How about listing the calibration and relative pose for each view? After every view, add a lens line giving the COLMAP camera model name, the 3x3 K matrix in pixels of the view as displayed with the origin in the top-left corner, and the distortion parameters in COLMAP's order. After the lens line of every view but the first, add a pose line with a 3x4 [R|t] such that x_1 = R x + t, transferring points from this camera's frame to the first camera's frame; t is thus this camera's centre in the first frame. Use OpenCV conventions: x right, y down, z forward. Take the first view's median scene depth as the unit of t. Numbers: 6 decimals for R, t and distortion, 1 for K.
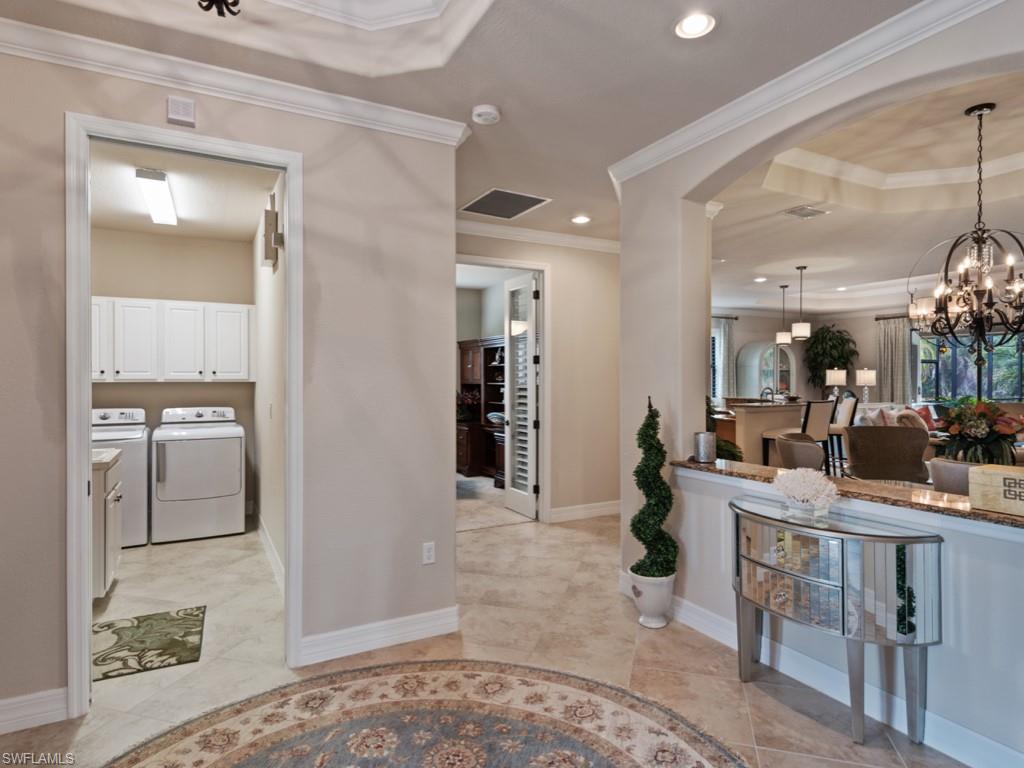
lens RADIAL K [[582.6, 0, 512.1], [0, 582.6, 385.4], [0, 0, 1]] dist [0.004182, -0.000428]
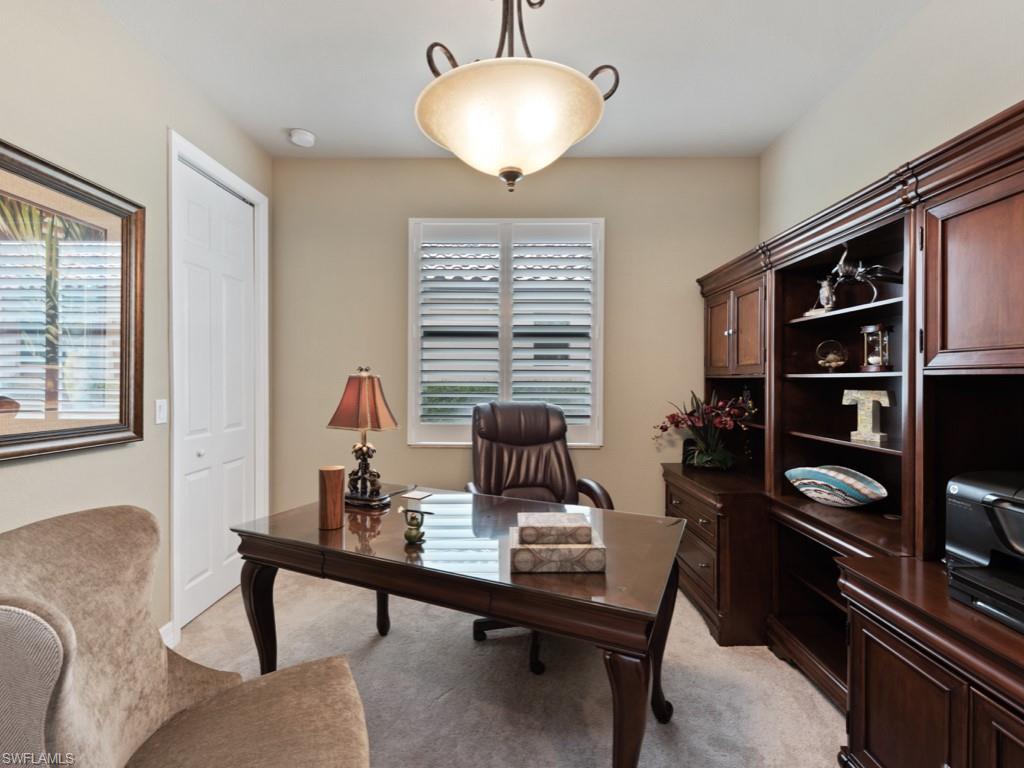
lens RADIAL K [[456.2, 0, 514.2], [0, 456.2, 381.3], [0, 0, 1]] dist [-0.014226, -0.000782]
pose [[0.880322, 0.001796, -0.474374, -0.056840], [-0.002985, 0.999994, -0.001753, 0.000544], [0.474368, 0.002959, 0.880322, 0.692354]]
